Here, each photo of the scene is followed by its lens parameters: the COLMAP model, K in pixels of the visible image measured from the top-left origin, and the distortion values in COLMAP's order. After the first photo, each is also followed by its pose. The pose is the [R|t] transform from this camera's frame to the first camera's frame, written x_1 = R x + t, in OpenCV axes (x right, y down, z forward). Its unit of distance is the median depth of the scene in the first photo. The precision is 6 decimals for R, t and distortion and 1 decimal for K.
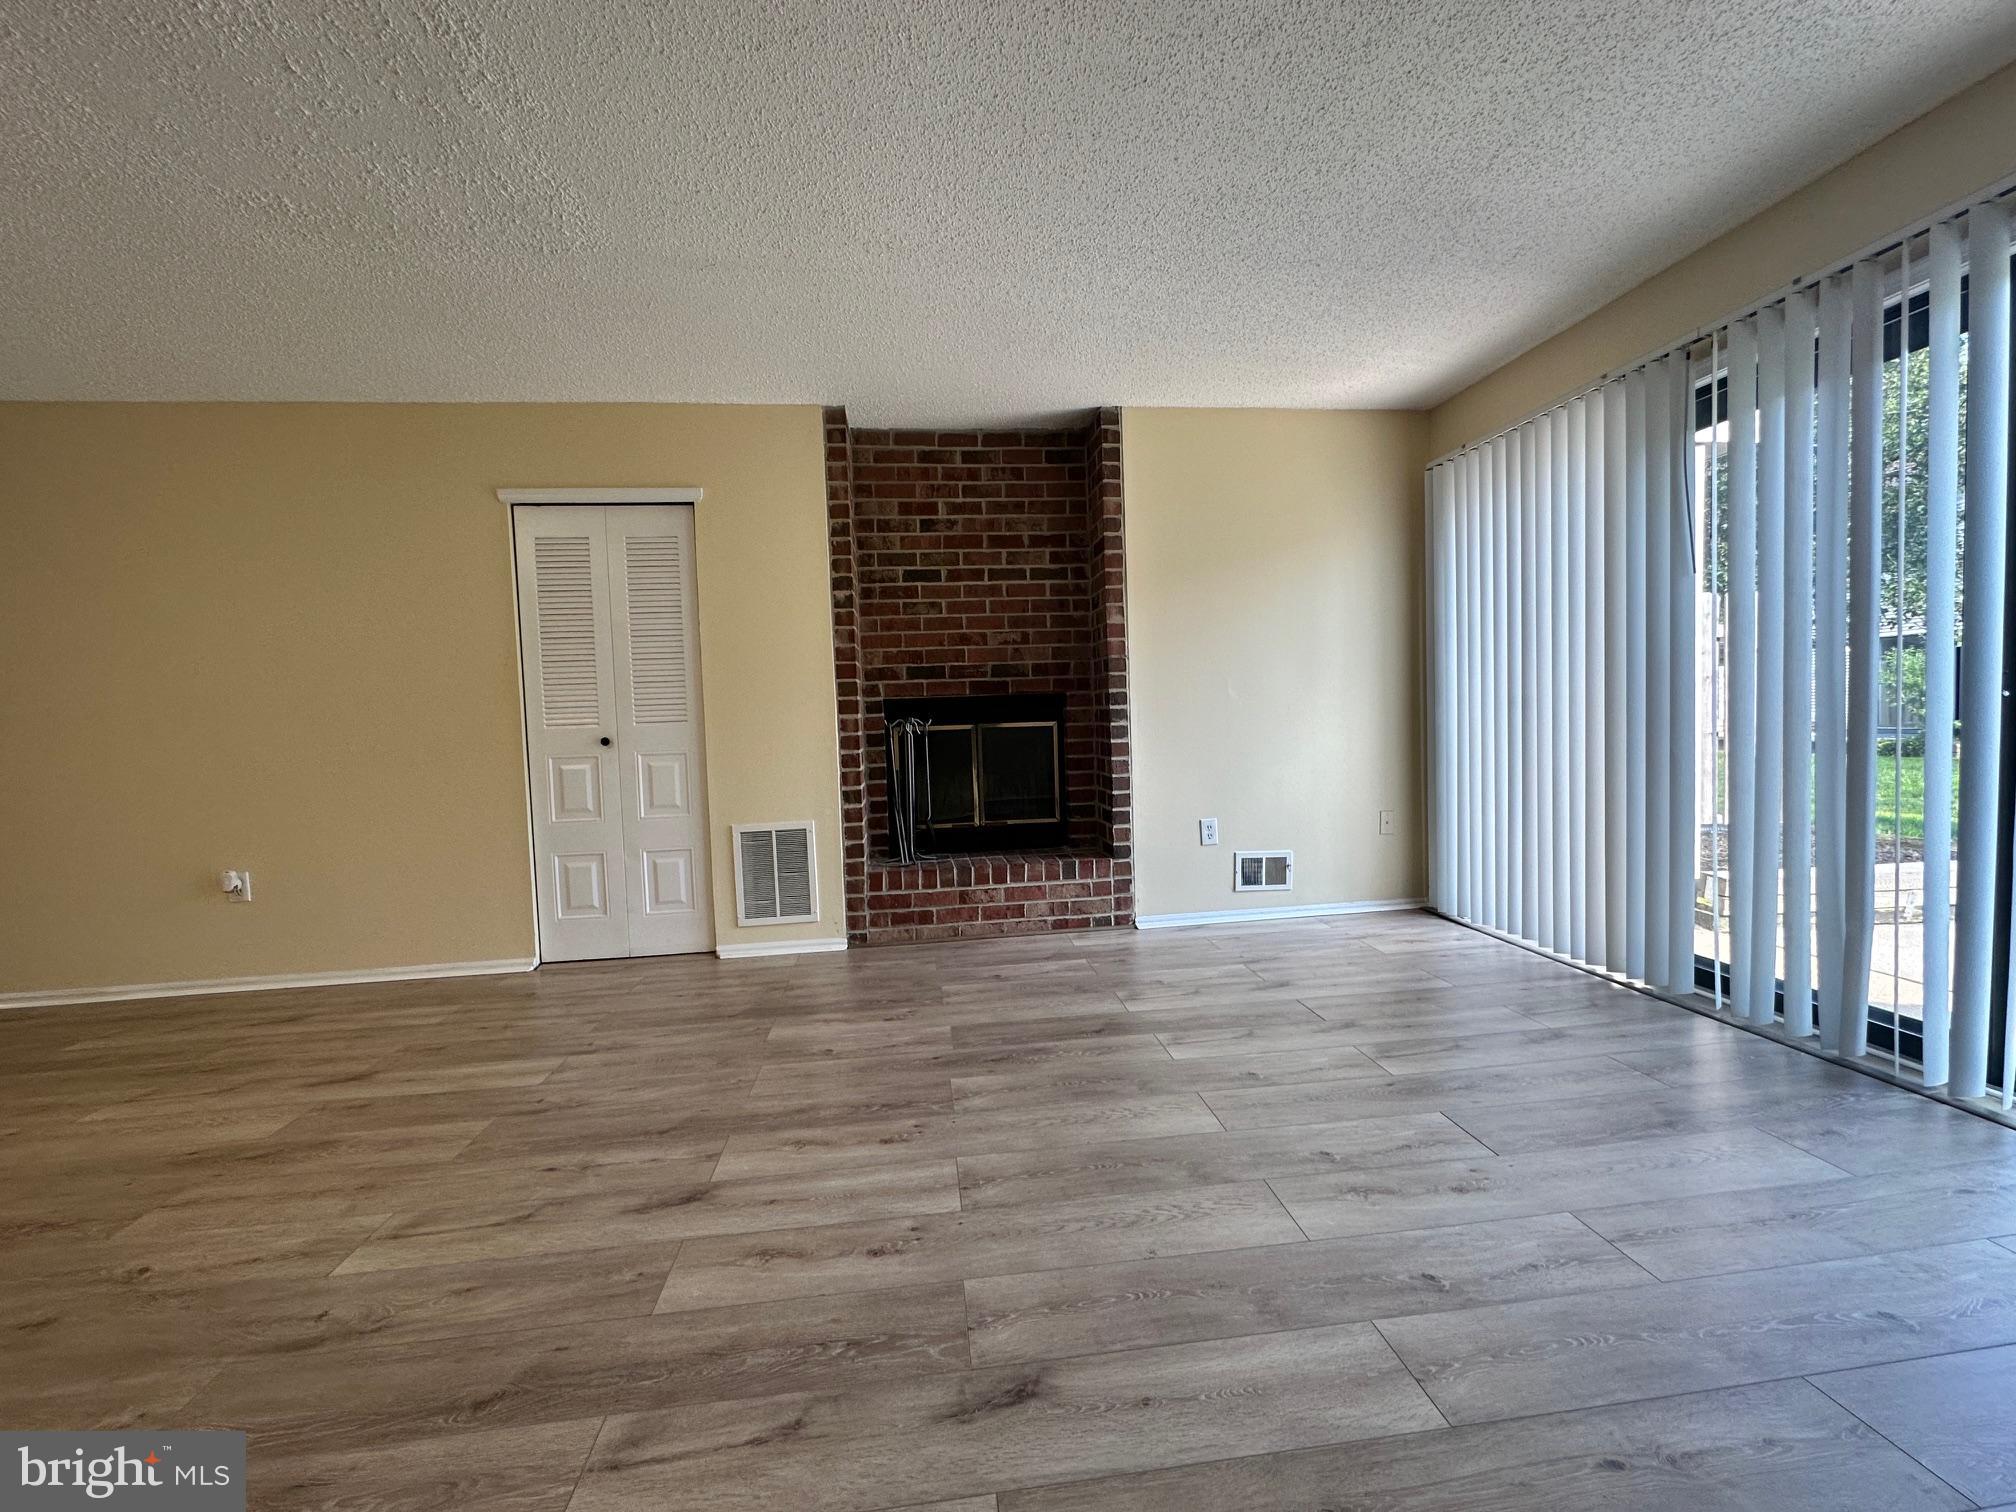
lens RADIAL K [[803.9, 0, 1007.1], [0, 803.9, 756.9], [0, 0, 1]] dist [-0.003388, 0.000265]
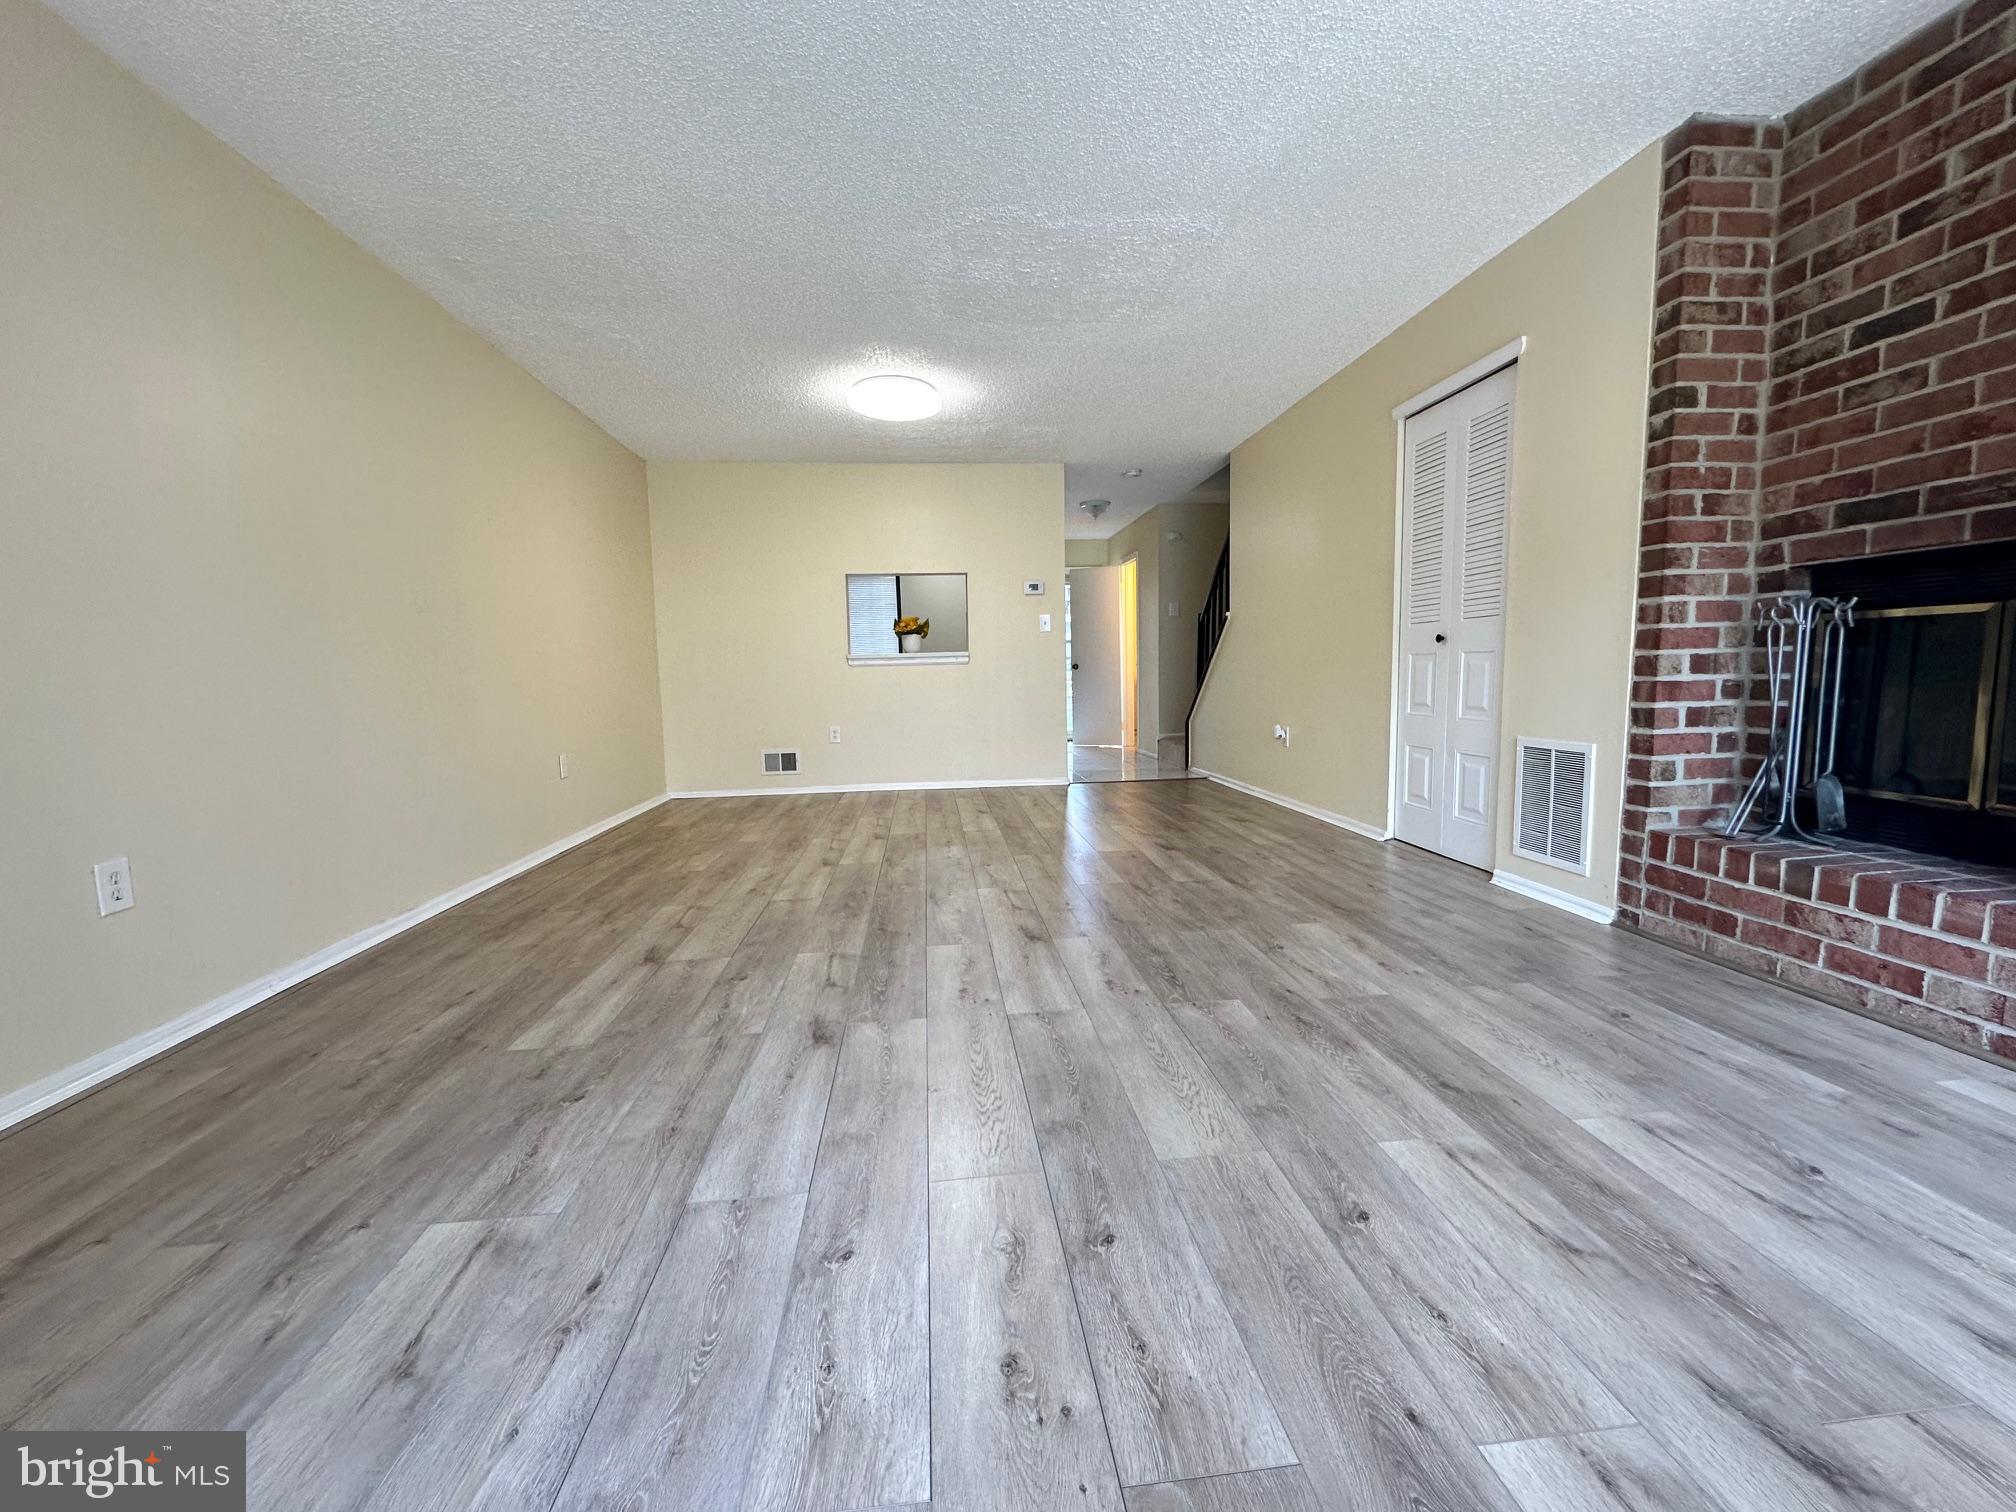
lens RADIAL K [[803.9, 0, 1007.1], [0, 803.9, 756.9], [0, 0, 1]] dist [-0.003388, 0.000265]
pose [[-0.014950, 0.142445, -0.989690, 0.510028], [-0.023670, 0.989473, 0.142771, -0.003061], [0.999608, 0.025560, -0.011421, 0.458344]]
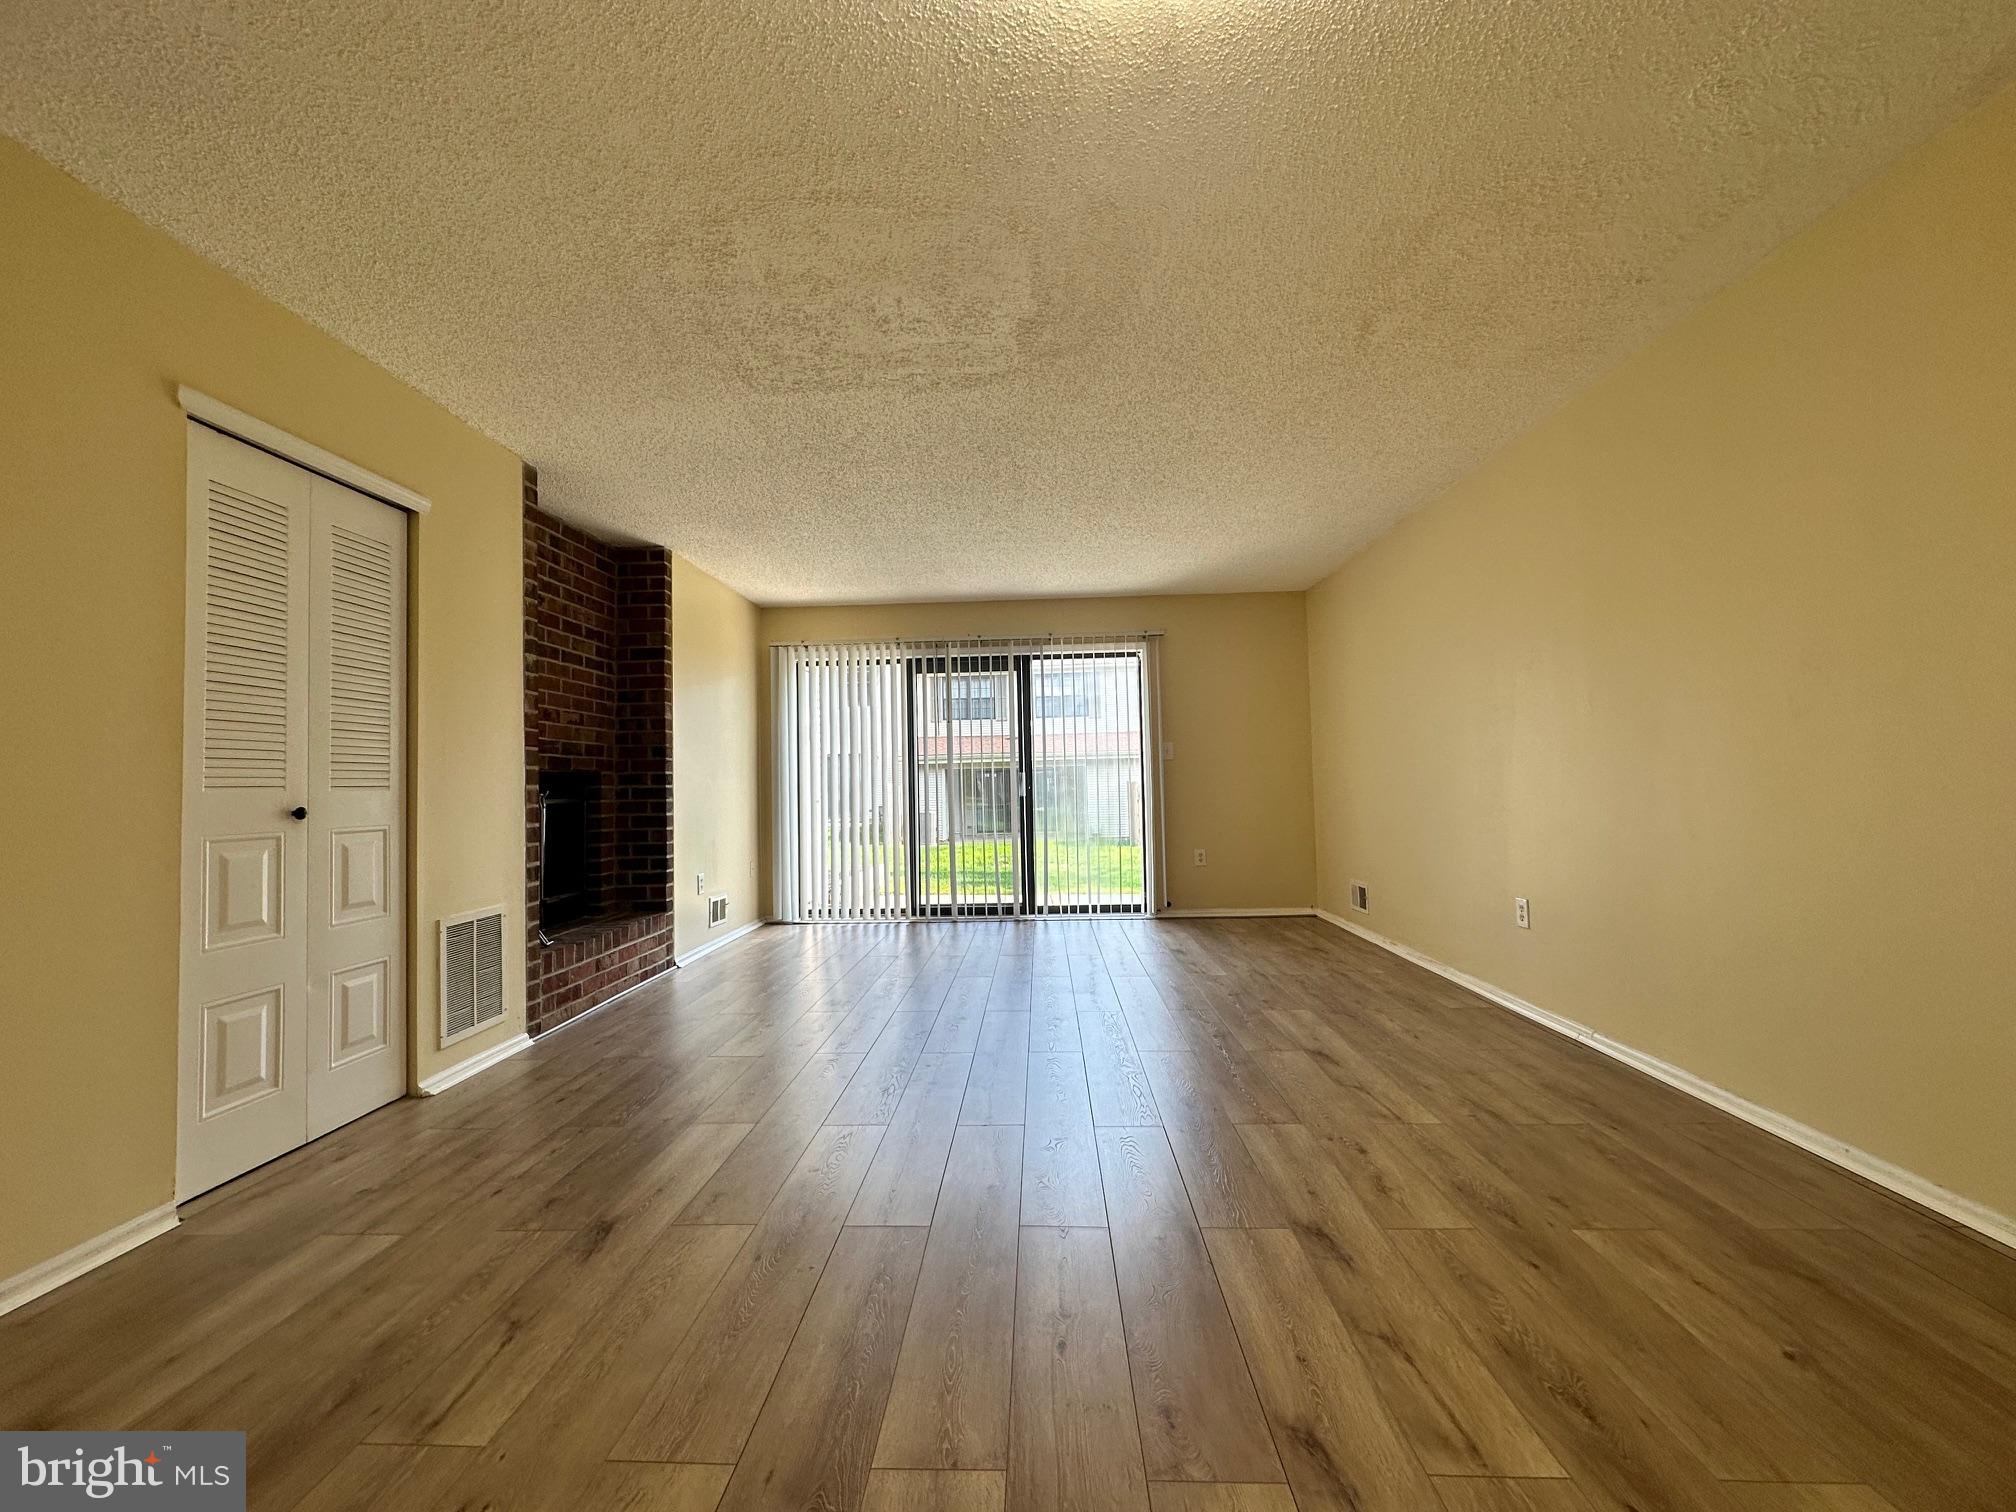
lens RADIAL K [[803.9, 0, 1007.1], [0, 803.9, 756.9], [0, 0, 1]] dist [-0.003388, 0.000265]
pose [[0.159888, 0.067027, 0.984857, -1.029169], [0.063070, 0.994960, -0.077954, 0.022217], [-0.985118, 0.074579, 0.154854, 0.308239]]
